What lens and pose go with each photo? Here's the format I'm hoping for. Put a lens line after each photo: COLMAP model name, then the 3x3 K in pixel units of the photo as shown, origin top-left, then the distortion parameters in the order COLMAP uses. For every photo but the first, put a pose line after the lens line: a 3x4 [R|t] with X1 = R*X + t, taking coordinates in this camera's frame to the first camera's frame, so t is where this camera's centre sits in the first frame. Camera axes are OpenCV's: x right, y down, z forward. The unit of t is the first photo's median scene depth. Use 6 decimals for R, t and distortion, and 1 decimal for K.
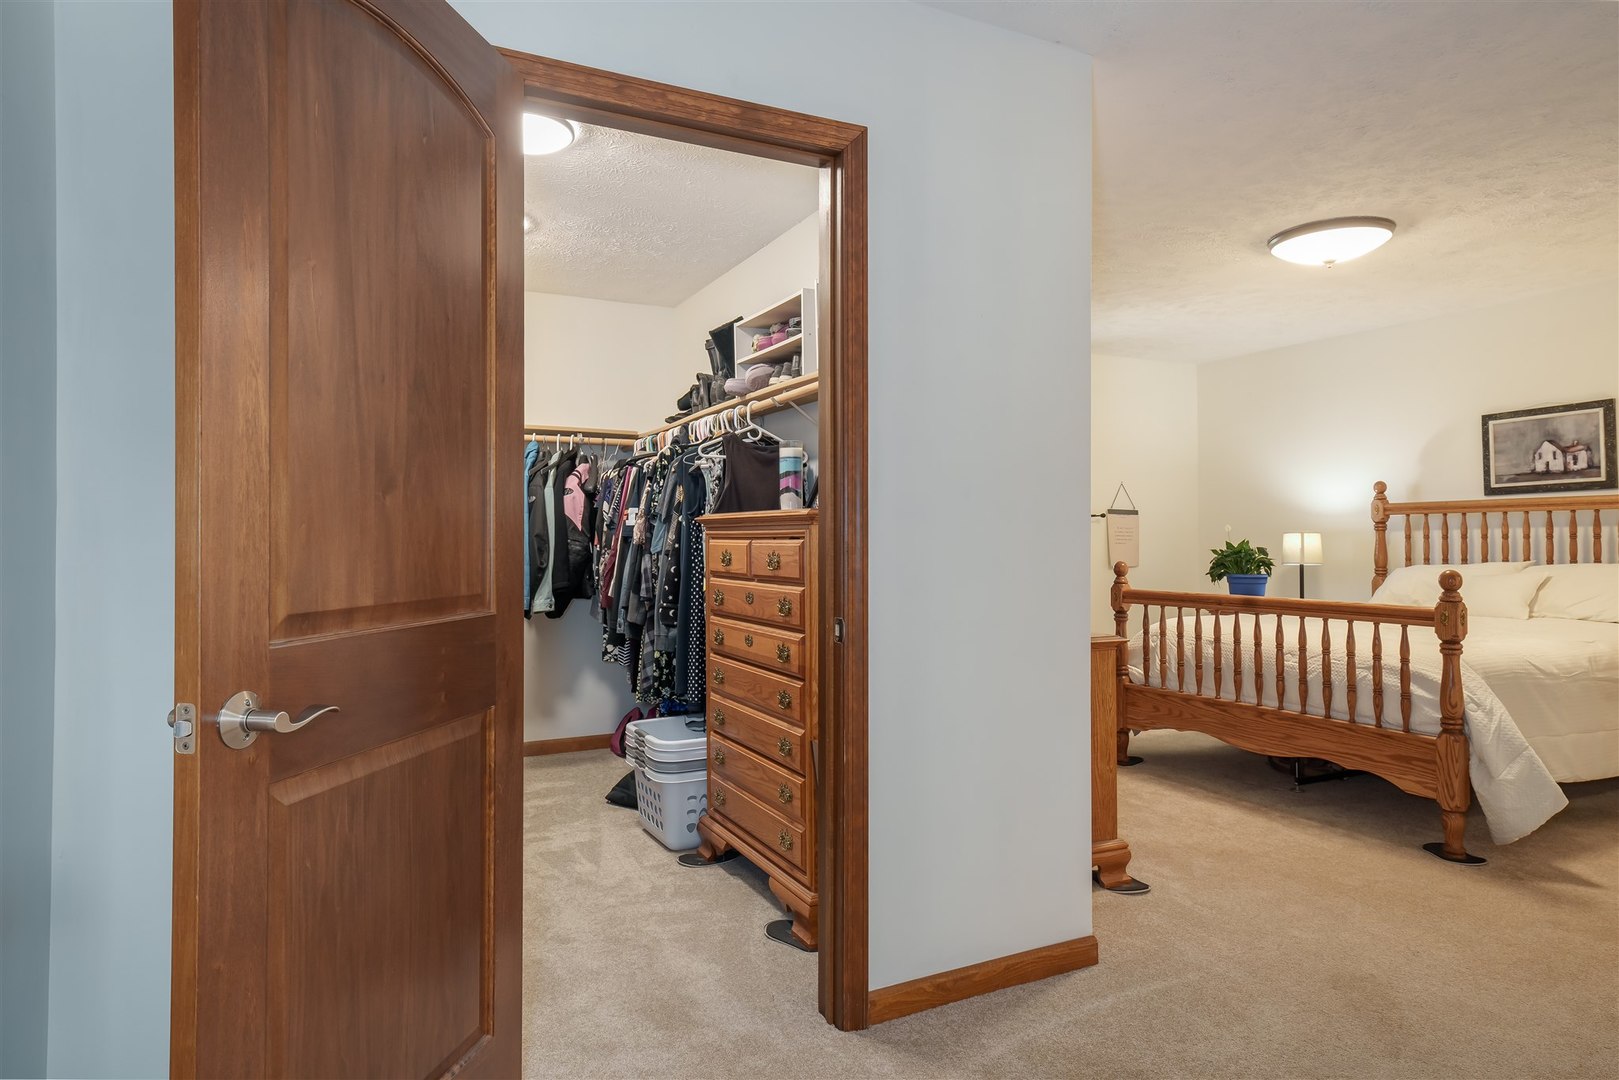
lens RADIAL K [[931.3, 0, 809.6], [0, 931.3, 534.8], [0, 0, 1]] dist [0.012759, 0.005756]
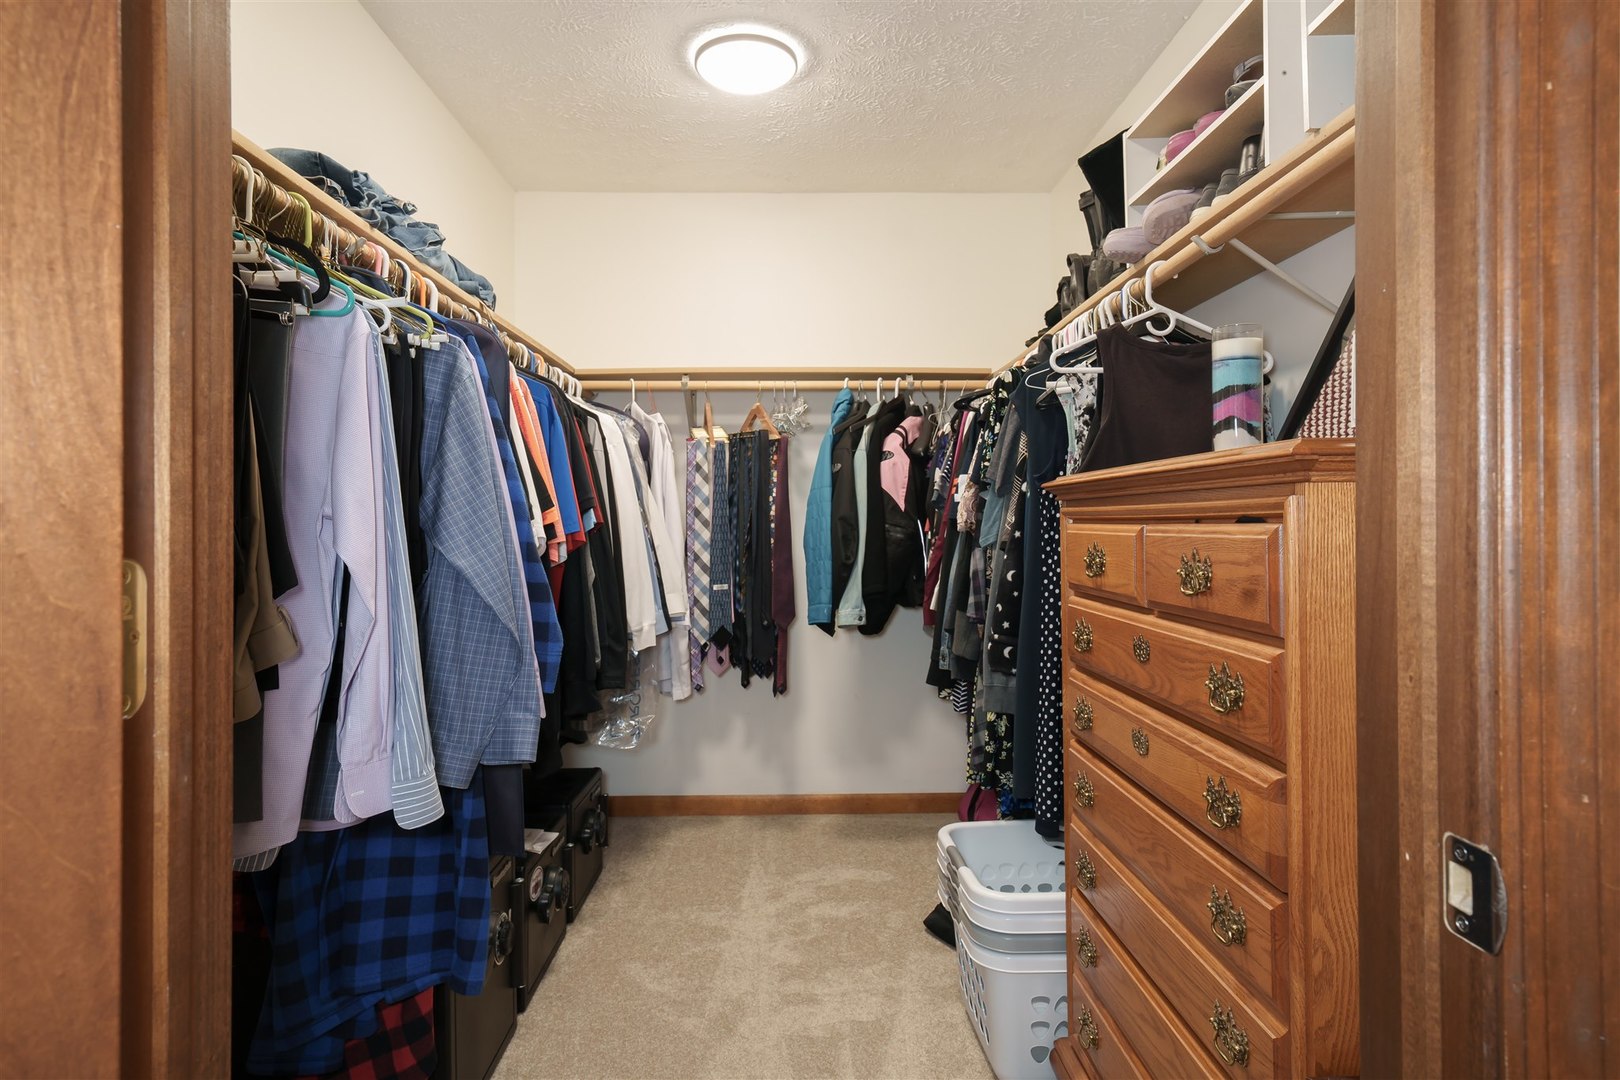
lens RADIAL K [[931.9, 0, 813.6], [0, 931.9, 515.5], [0, 0, 1]] dist [0.012759, 0.005756]
pose [[0.904876, -0.004453, -0.425652, -0.011937], [0.002557, 0.999984, -0.005026, 0.002713], [0.425667, 0.003459, 0.904873, 0.427792]]
